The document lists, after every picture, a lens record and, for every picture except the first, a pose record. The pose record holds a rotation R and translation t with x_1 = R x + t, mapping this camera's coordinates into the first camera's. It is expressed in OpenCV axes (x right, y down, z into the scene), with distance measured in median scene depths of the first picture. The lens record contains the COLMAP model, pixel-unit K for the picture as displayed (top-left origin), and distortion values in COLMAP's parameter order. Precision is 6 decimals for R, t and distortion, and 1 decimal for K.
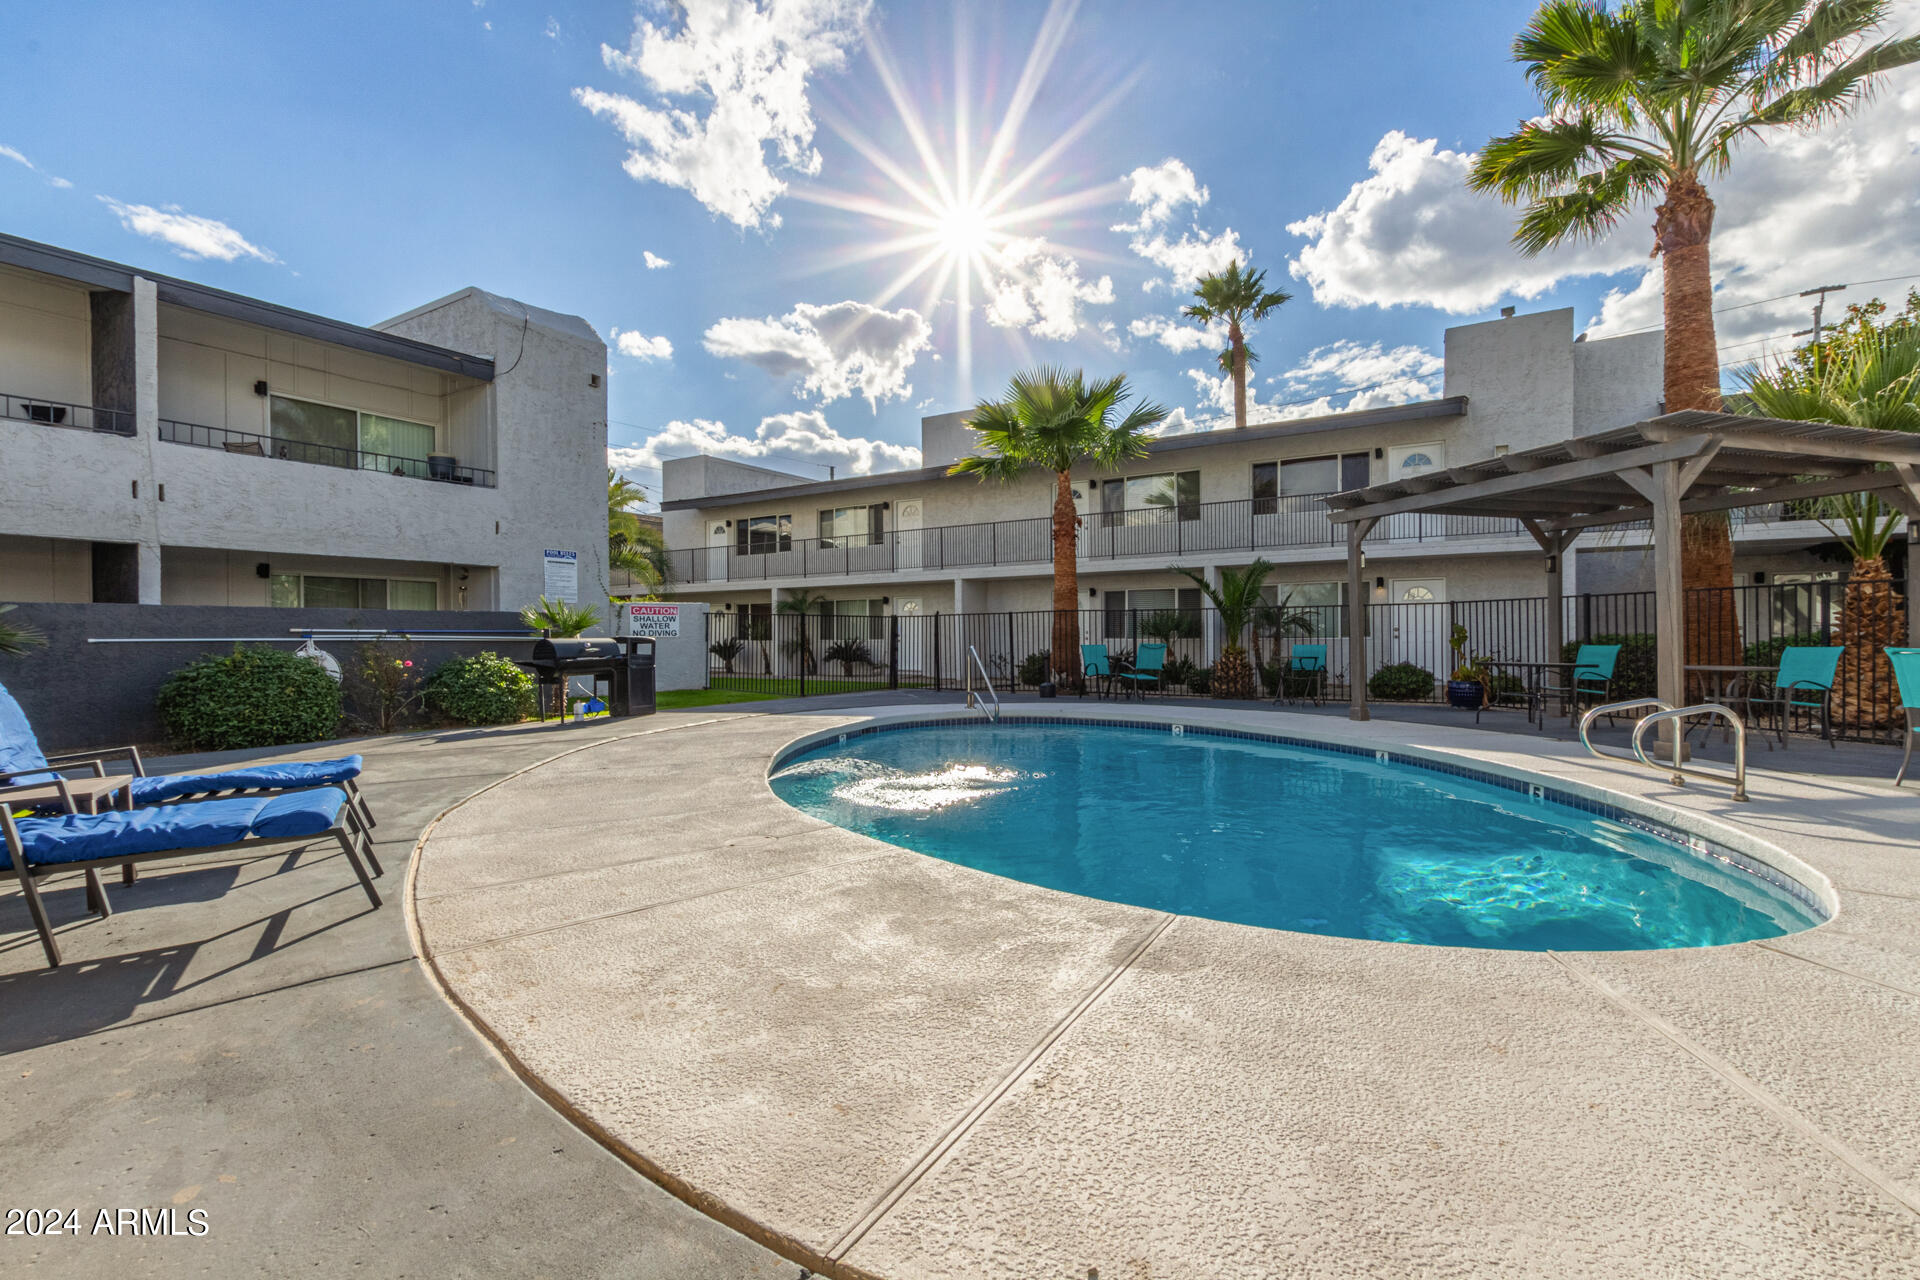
lens RADIAL K [[885.6, 0, 976.6], [0, 885.6, 646.8], [0, 0, 1]] dist [0.008469, -0.003114]
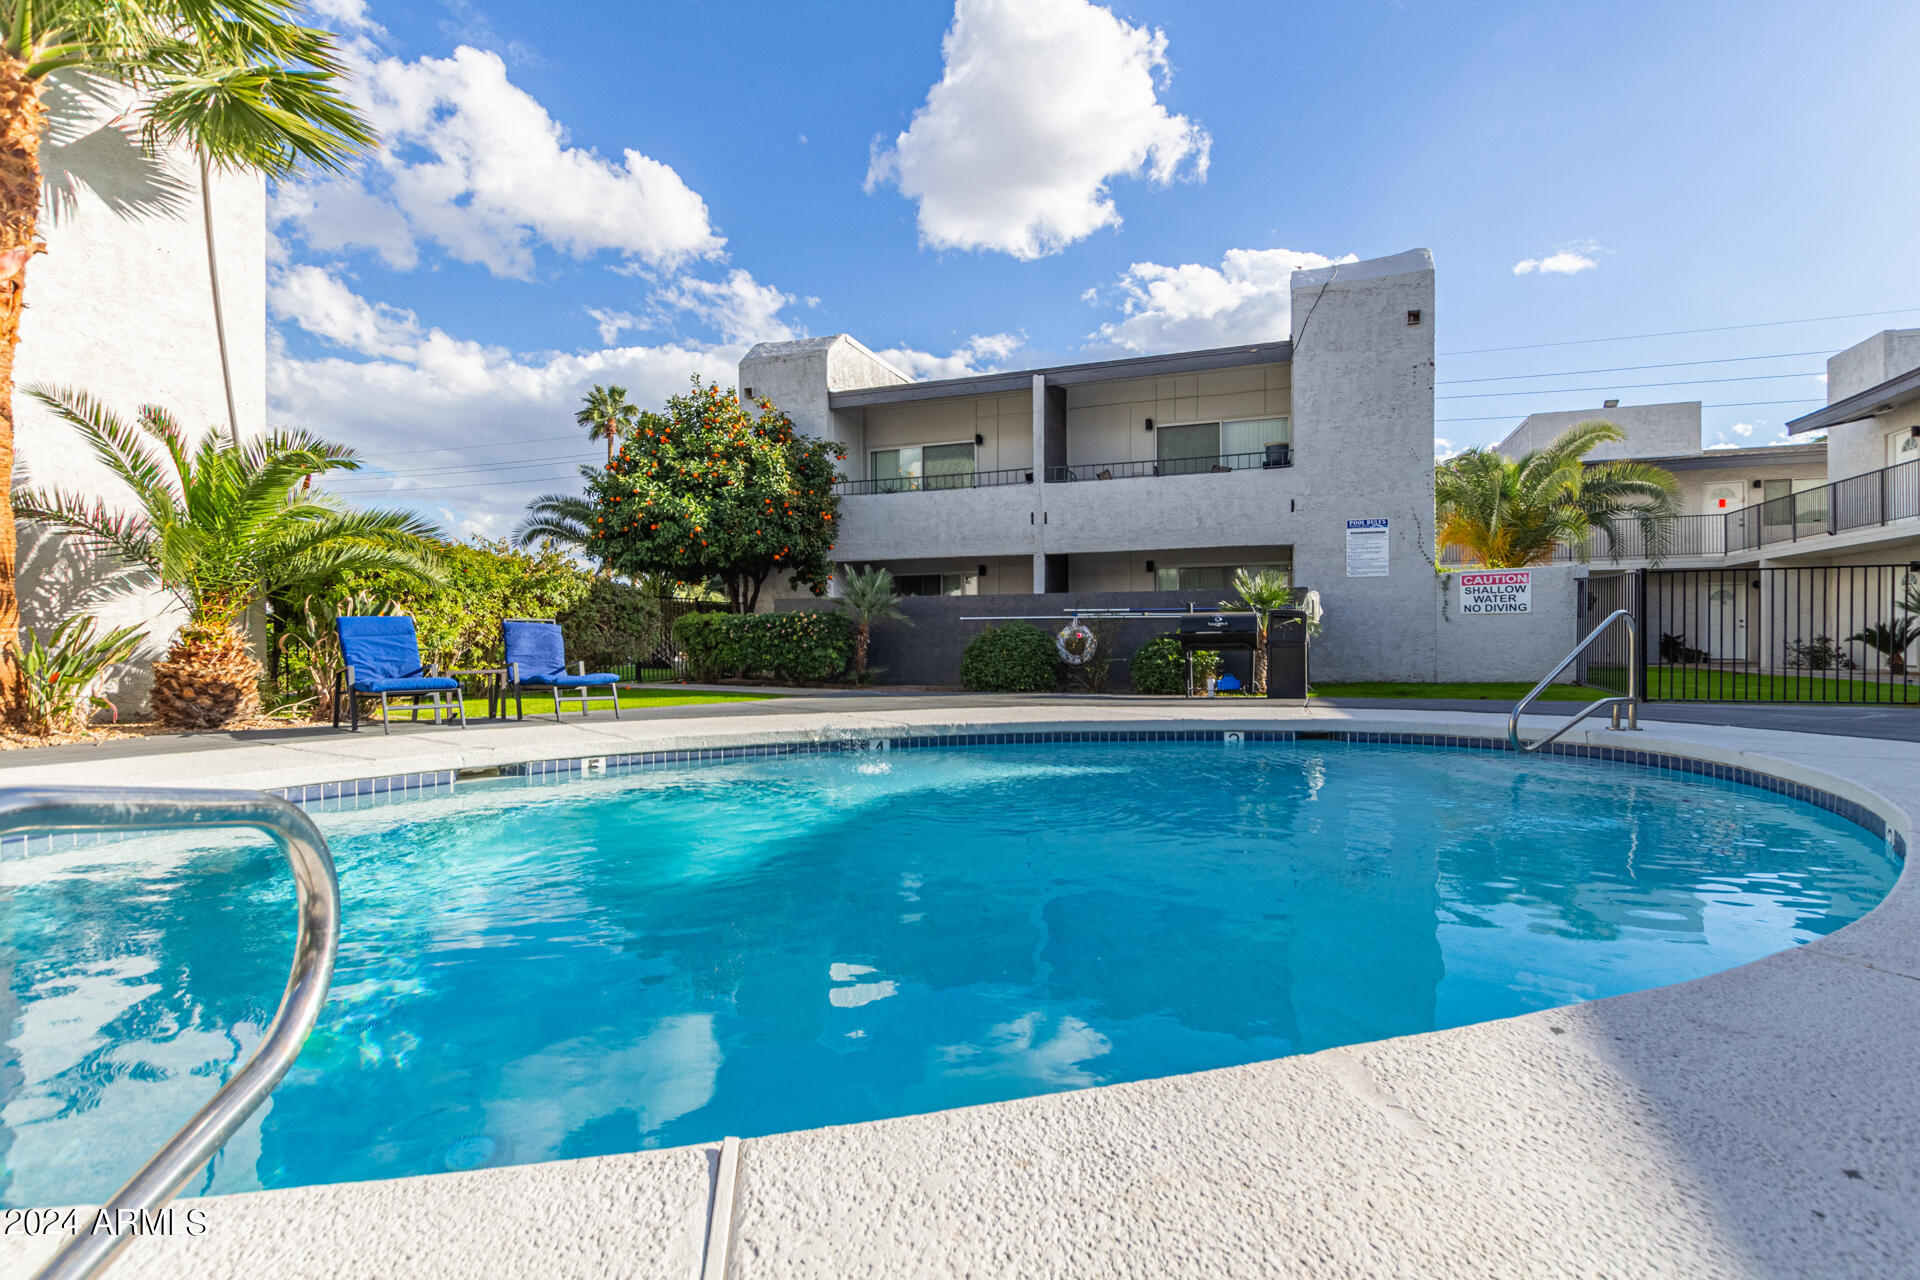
lens RADIAL K [[885.6, 0, 976.6], [0, 885.6, 646.8], [0, 0, 1]] dist [0.008469, -0.003114]
pose [[0.208136, 0.015172, -0.977982, 0.398900], [-0.007402, 0.999875, 0.013936, 0.014862], [0.978072, 0.004338, 0.208222, 0.484981]]
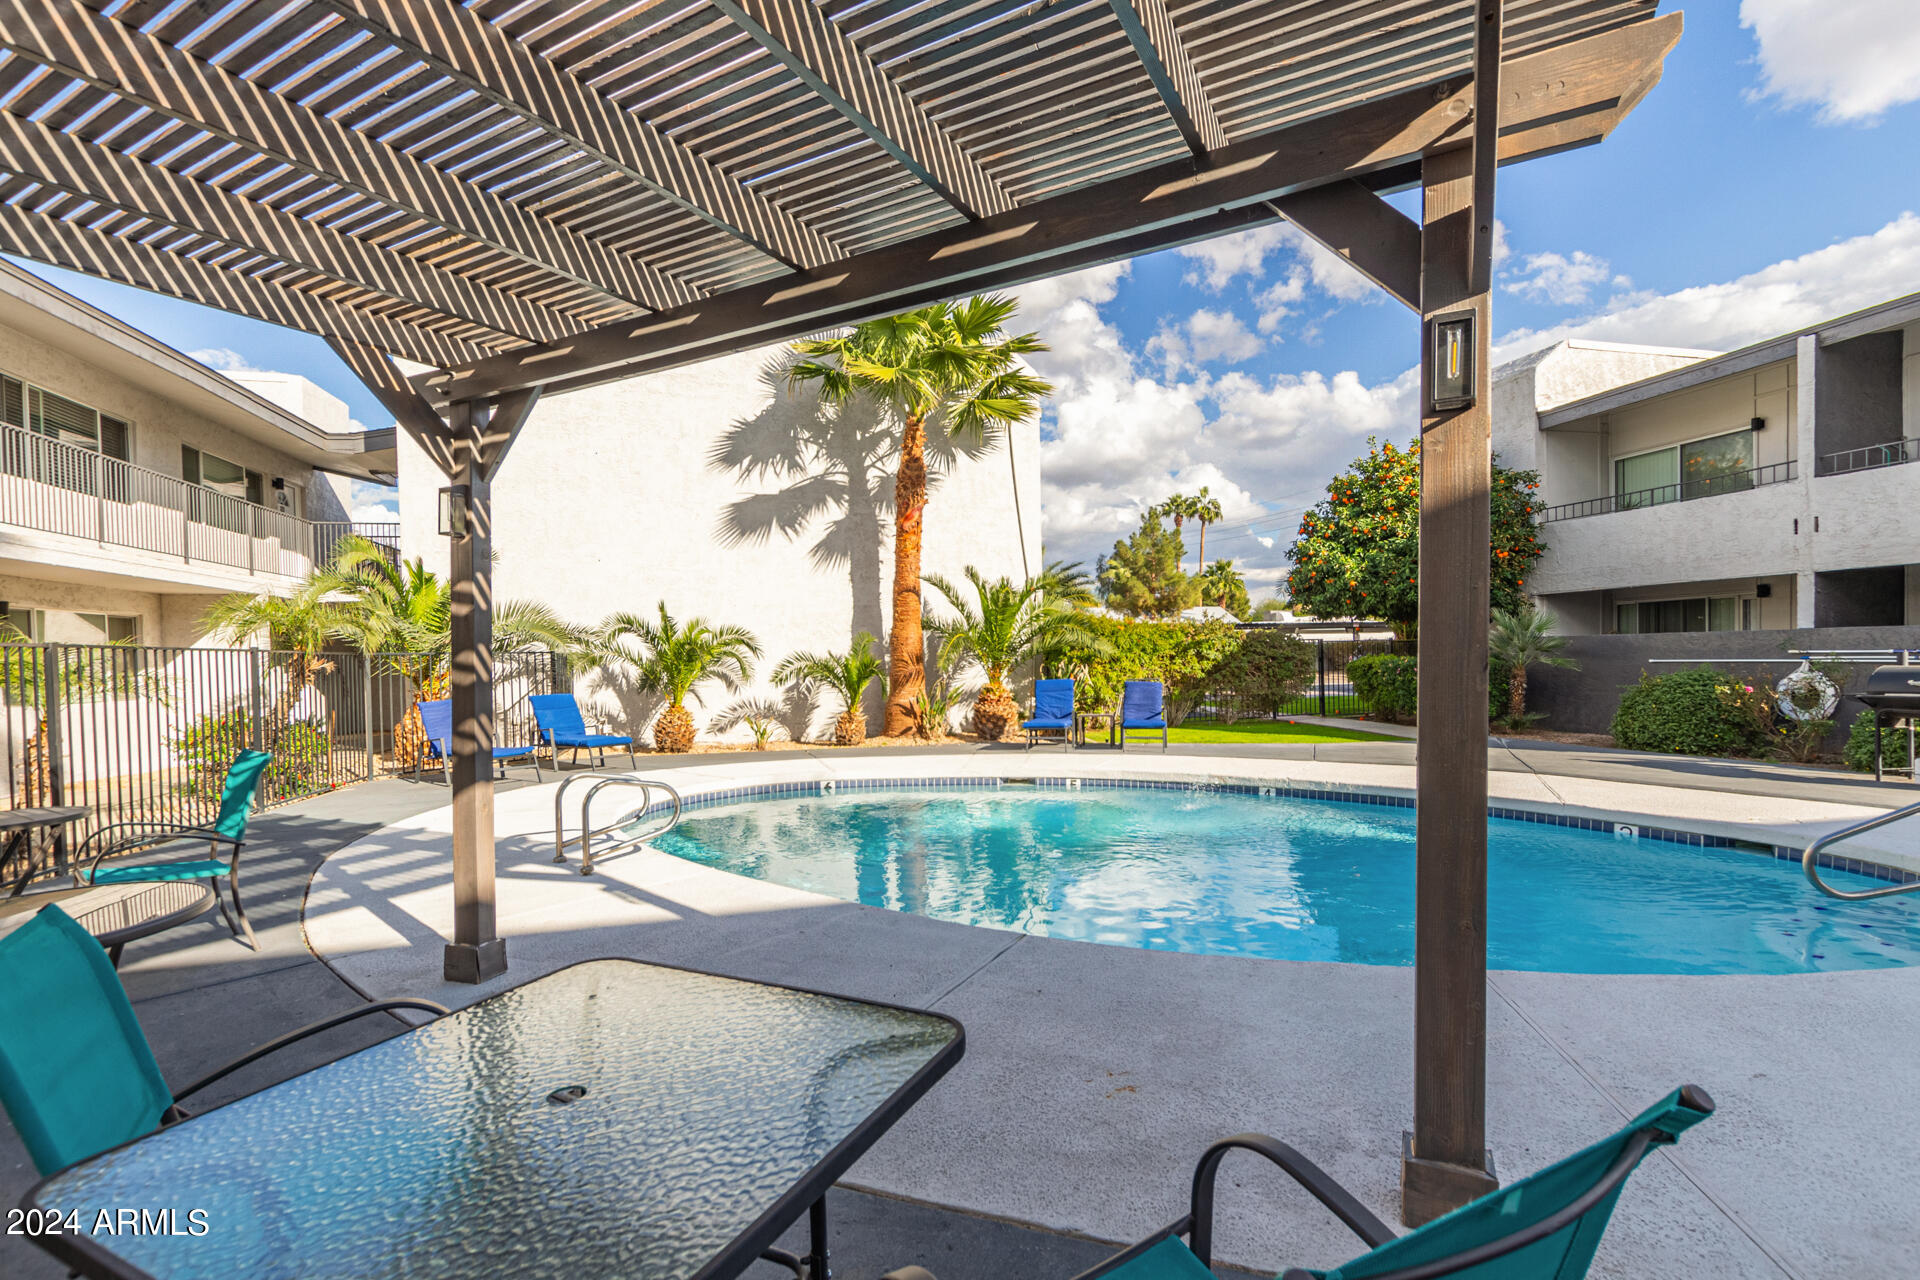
lens RADIAL K [[892.6, 0, 965.8], [0, 892.6, 689.9], [0, 0, 1]] dist [0.000871, -0.000301]
pose [[-0.699000, 0.047271, -0.713557, 0.511891], [0.017601, 0.998648, 0.048916, -0.033715], [0.714905, 0.021633, -0.698887, 0.845110]]
